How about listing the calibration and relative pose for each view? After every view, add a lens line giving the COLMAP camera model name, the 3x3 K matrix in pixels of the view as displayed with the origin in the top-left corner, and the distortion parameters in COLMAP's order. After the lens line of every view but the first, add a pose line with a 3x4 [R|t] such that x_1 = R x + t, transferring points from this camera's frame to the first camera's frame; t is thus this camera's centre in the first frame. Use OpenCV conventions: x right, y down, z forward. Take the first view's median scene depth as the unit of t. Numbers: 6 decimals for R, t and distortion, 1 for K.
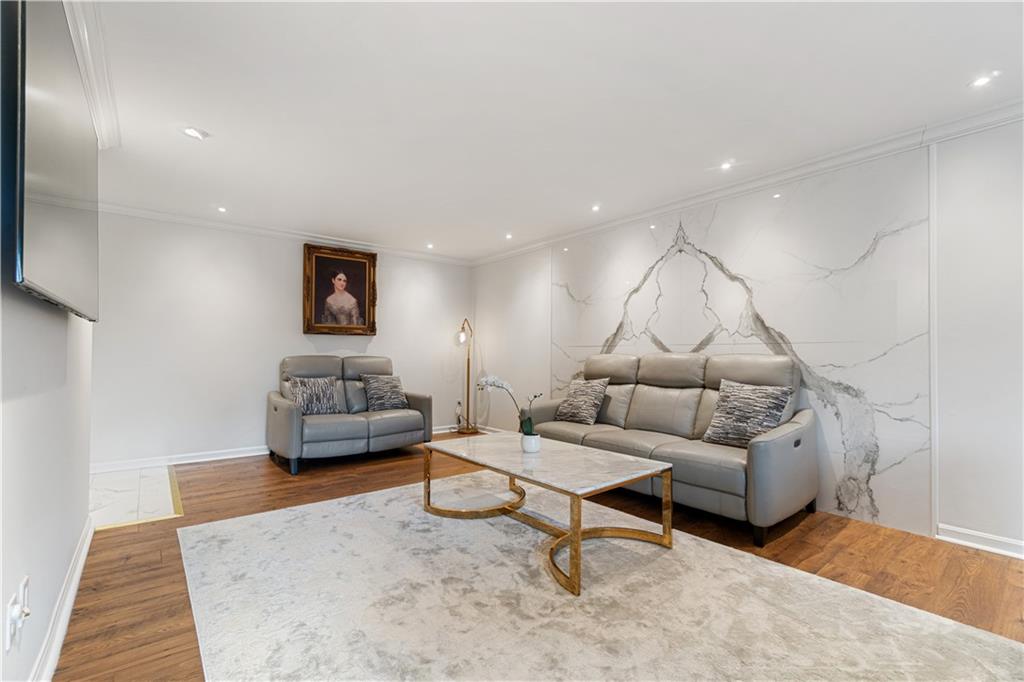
lens RADIAL K [[443.0, 0, 507.7], [0, 443.0, 348.6], [0, 0, 1]] dist [-0.007782, 0.000575]
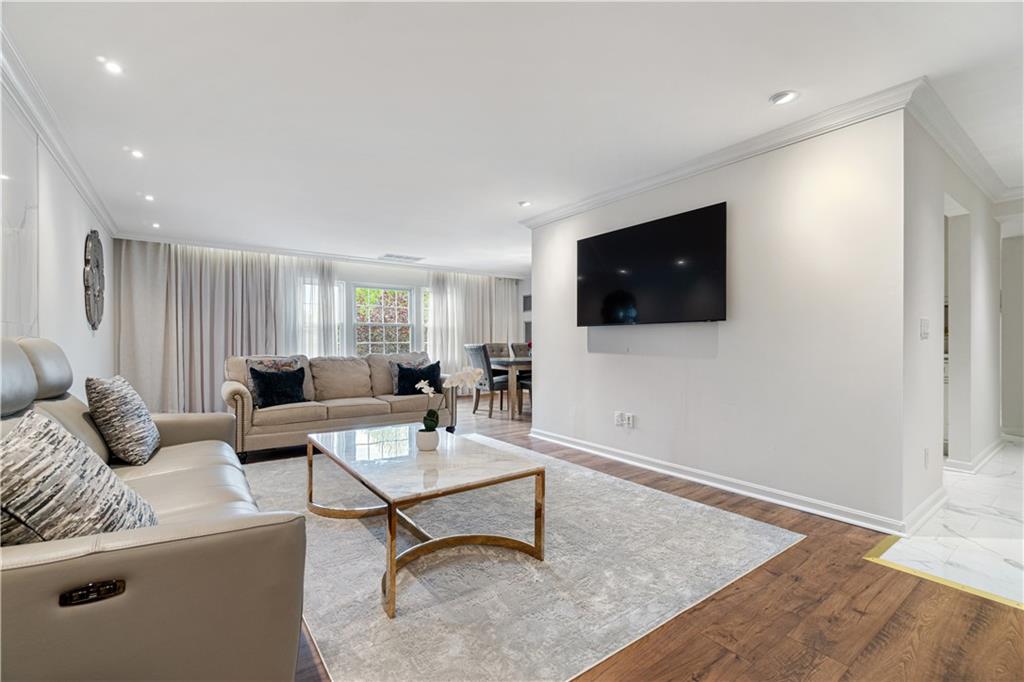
lens RADIAL K [[443.0, 0, 513.1], [0, 443.0, 339.4], [0, 0, 1]] dist [-0.007782, 0.000575]
pose [[-0.999331, -0.002021, 0.036519, -0.095870], [-0.002587, 0.999877, -0.015478, 0.011923], [-0.036483, -0.015562, -0.999213, 1.000547]]
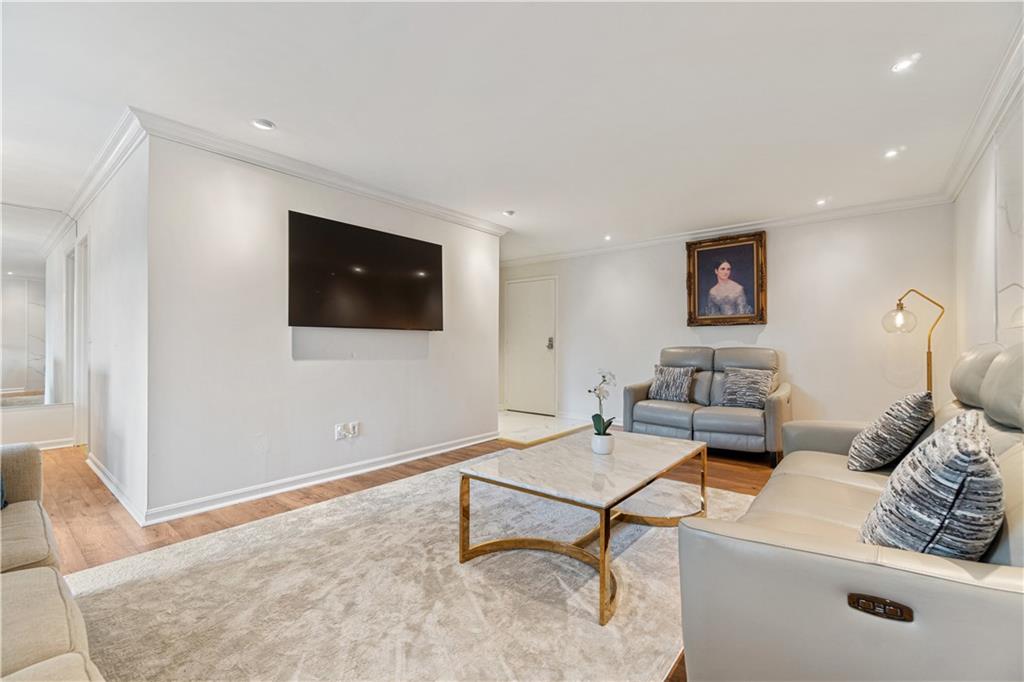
lens RADIAL K [[443.0, 0, 507.1], [0, 443.0, 341.8], [0, 0, 1]] dist [-0.007782, 0.000575]
pose [[0.202910, -0.008317, -0.979162, 0.482862], [0.014071, 0.999885, -0.005577, 0.003519], [0.979096, -0.012646, 0.203004, 0.336854]]
